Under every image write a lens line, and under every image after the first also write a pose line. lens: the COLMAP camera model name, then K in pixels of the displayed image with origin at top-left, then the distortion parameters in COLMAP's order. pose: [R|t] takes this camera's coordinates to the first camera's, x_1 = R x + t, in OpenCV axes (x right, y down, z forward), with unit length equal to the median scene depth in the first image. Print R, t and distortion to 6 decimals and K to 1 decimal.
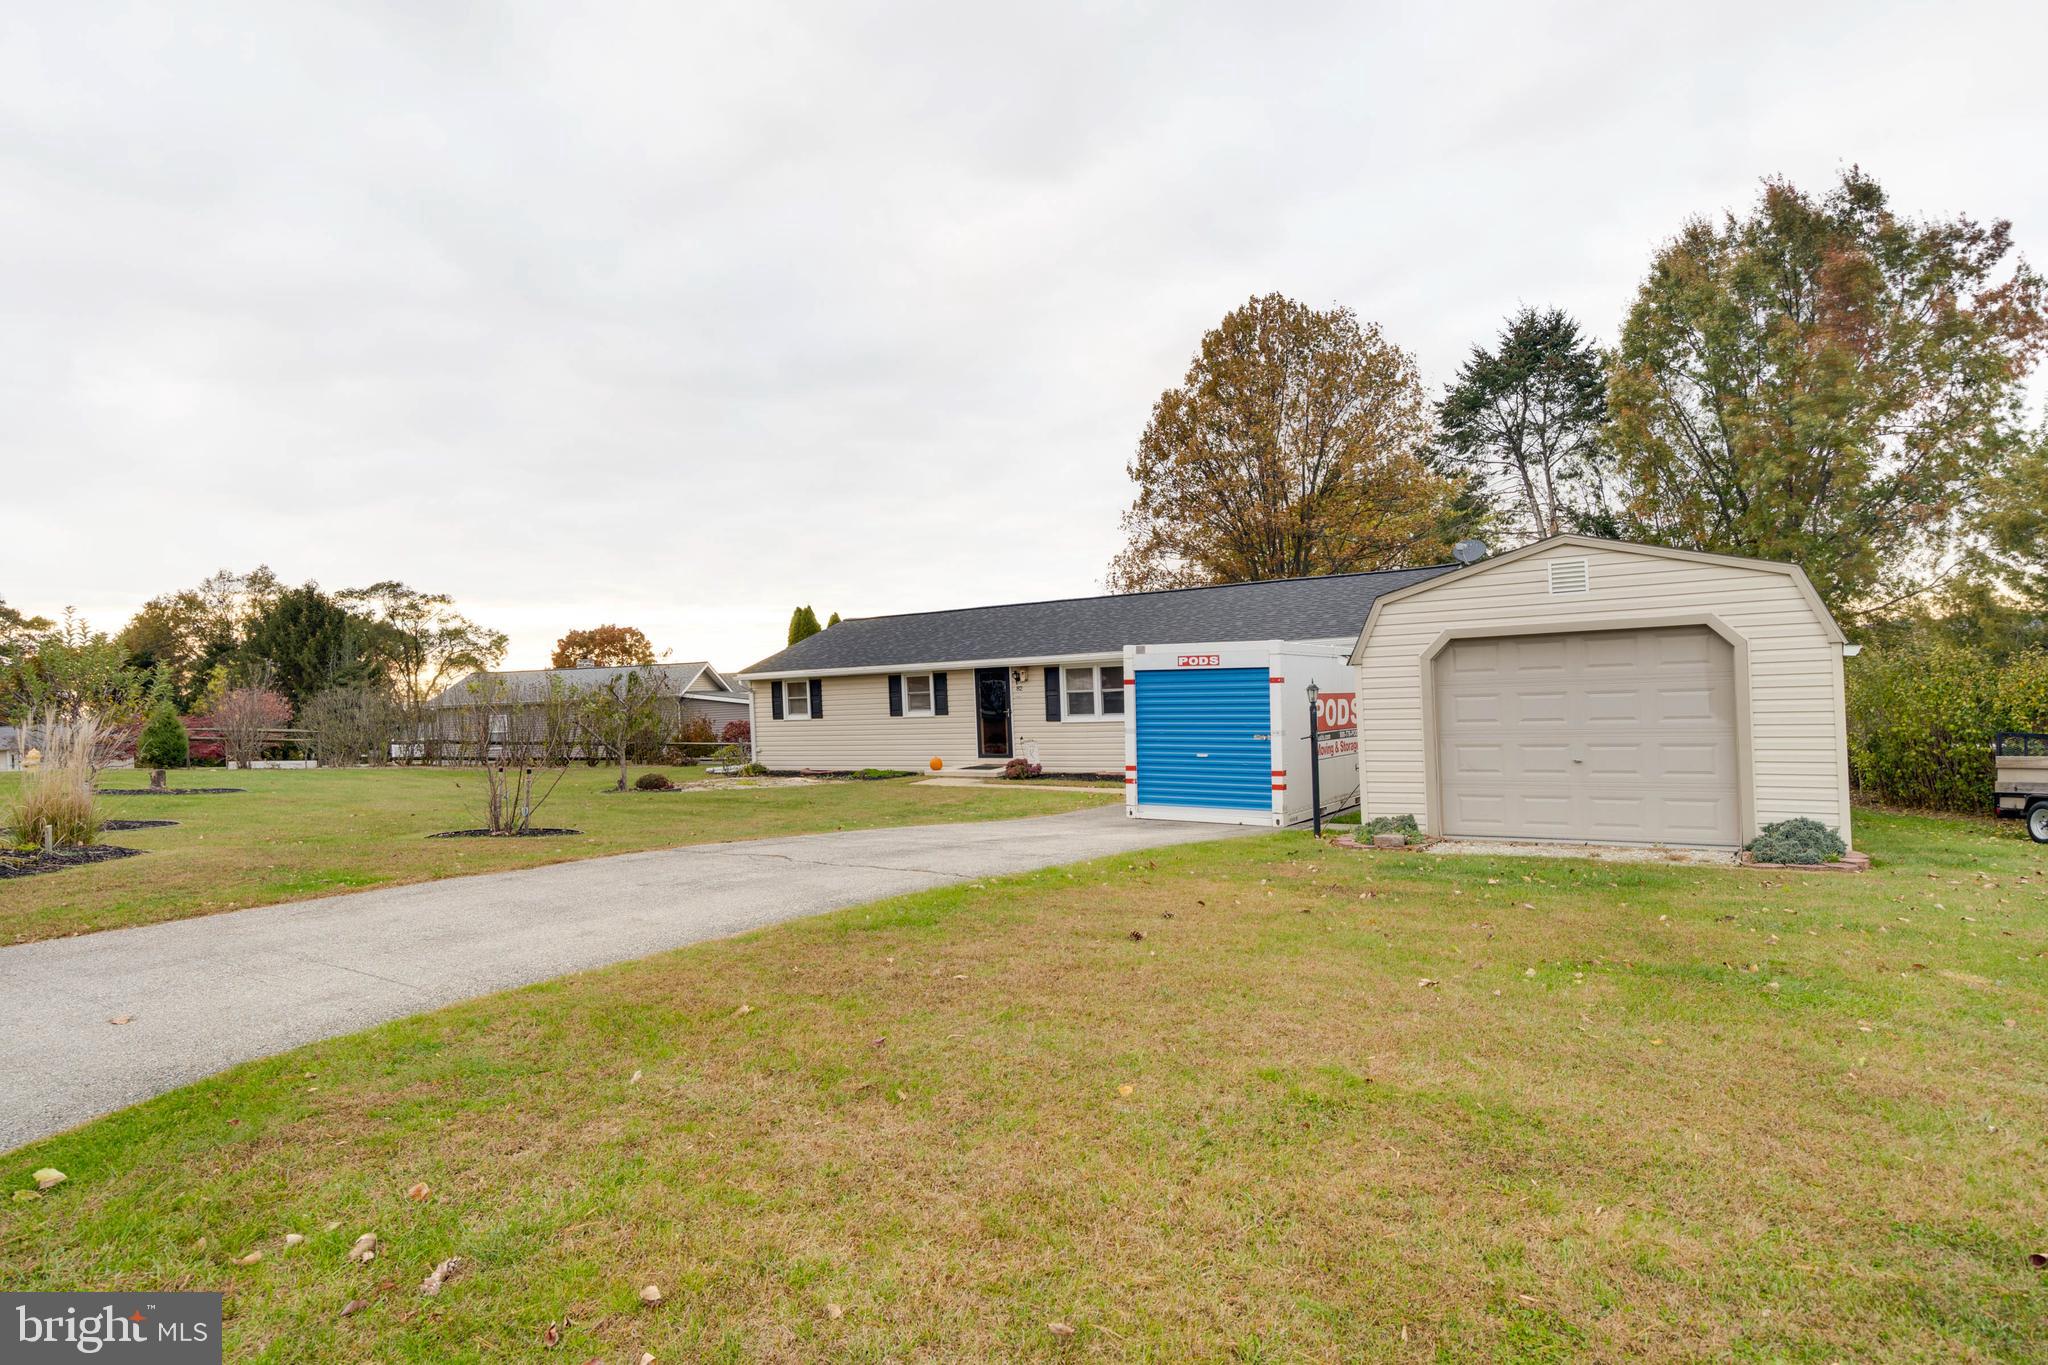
lens RADIAL K [[1065.7, 0, 1026.6], [0, 1065.7, 685.5], [0, 0, 1]] dist [-0.001318, 0.000089]
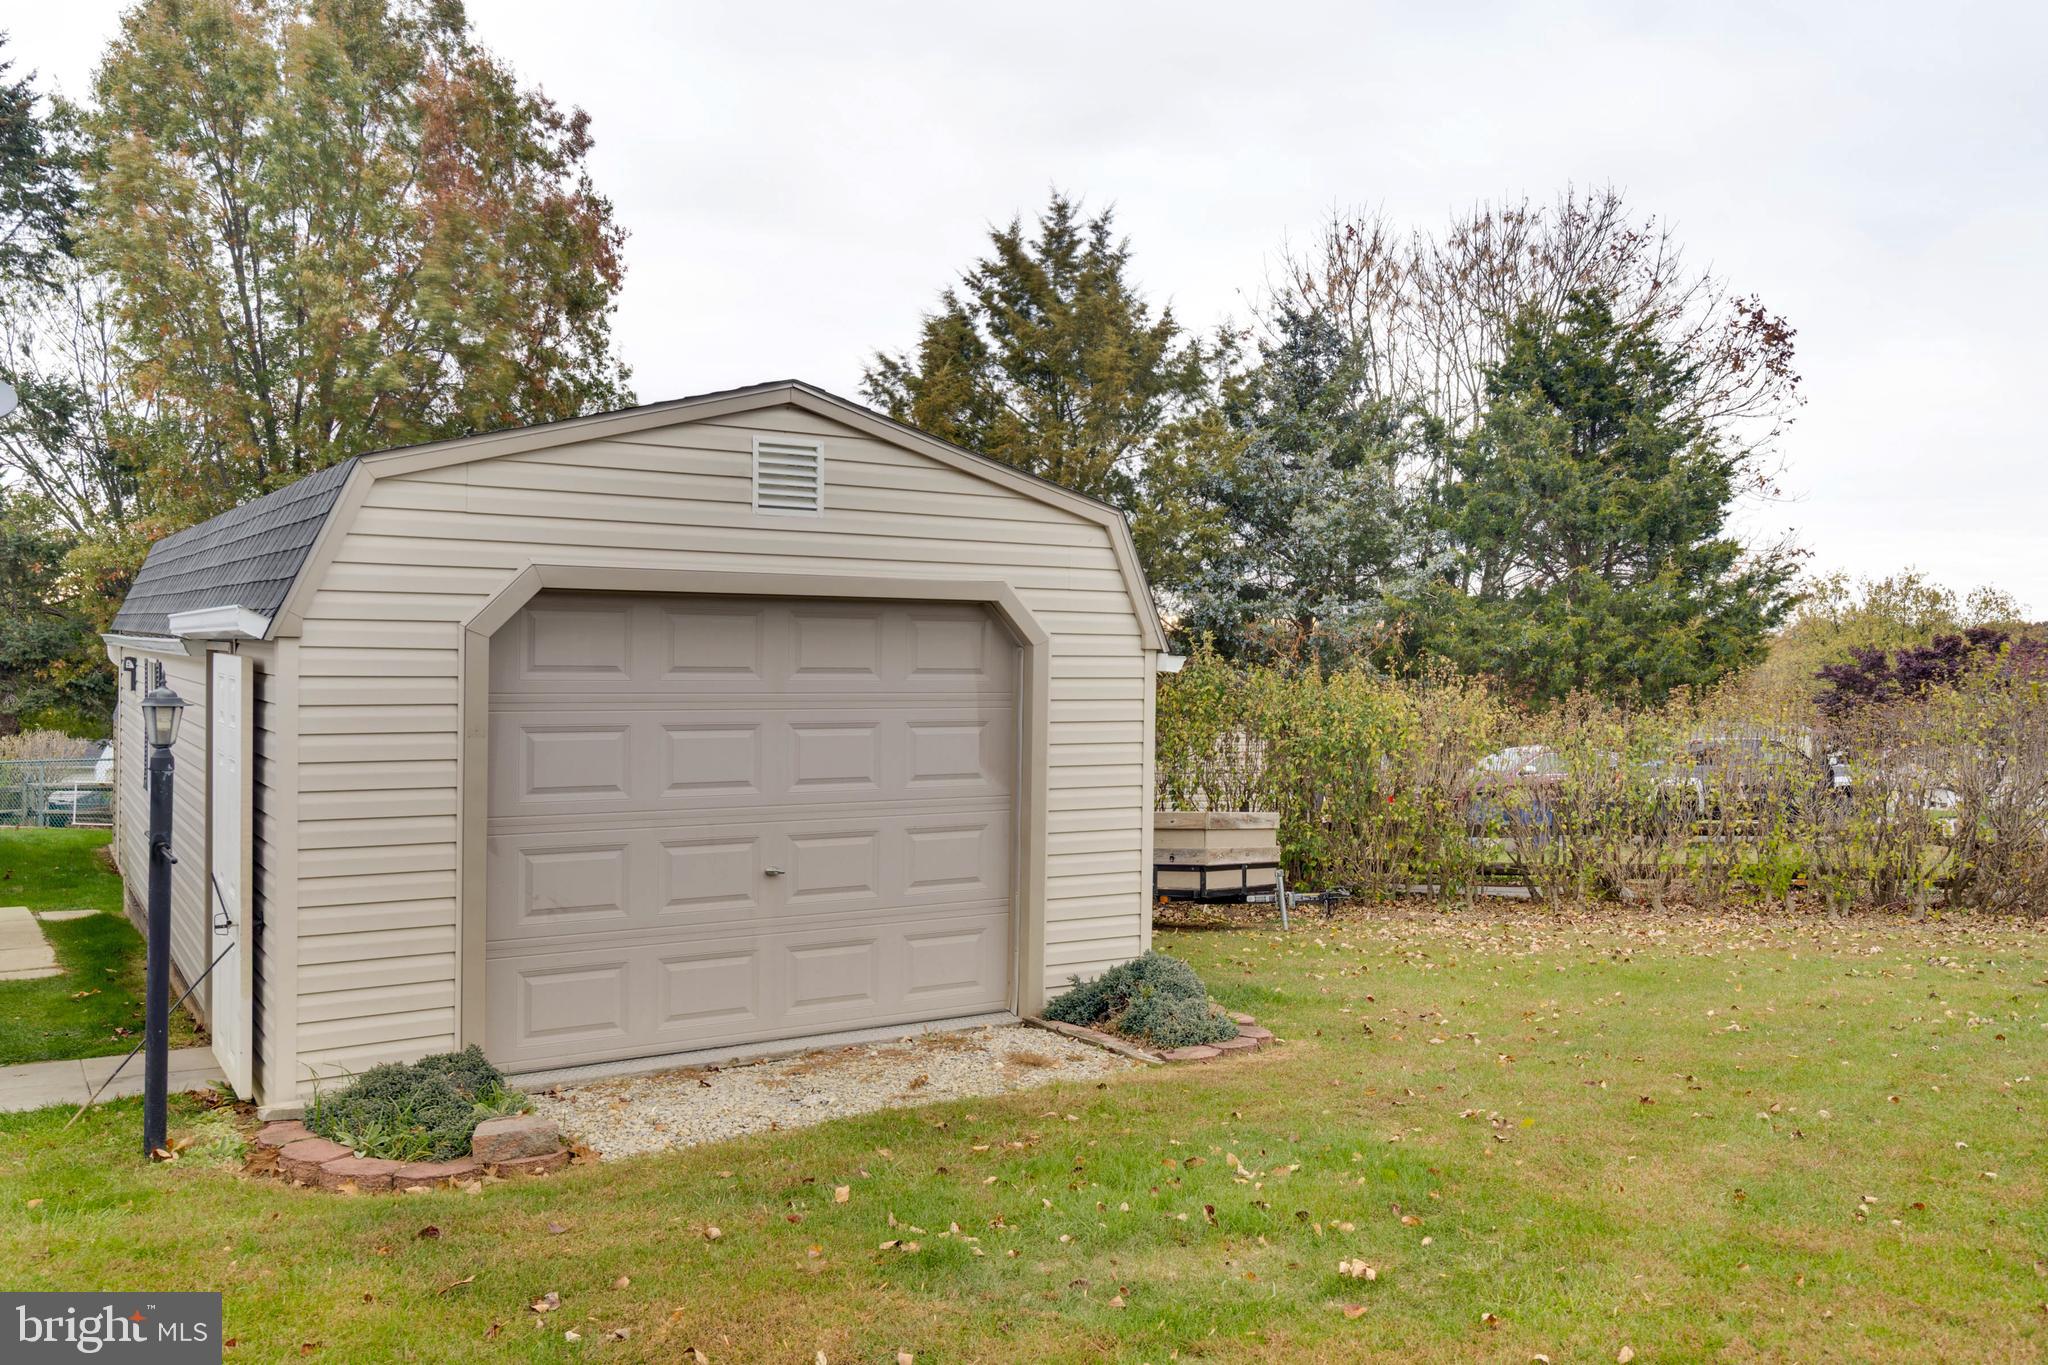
lens RADIAL K [[1609.5, 0, 1024.0], [0, 1609.5, 682.5], [0, 0, 1]] dist [-0.002517, 0.002900]
pose [[0.416296, 0.028678, 0.908777, -0.076812], [-0.031683, 0.999353, -0.017023, -0.003620], [-0.908677, -0.021706, 0.416935, 0.585329]]
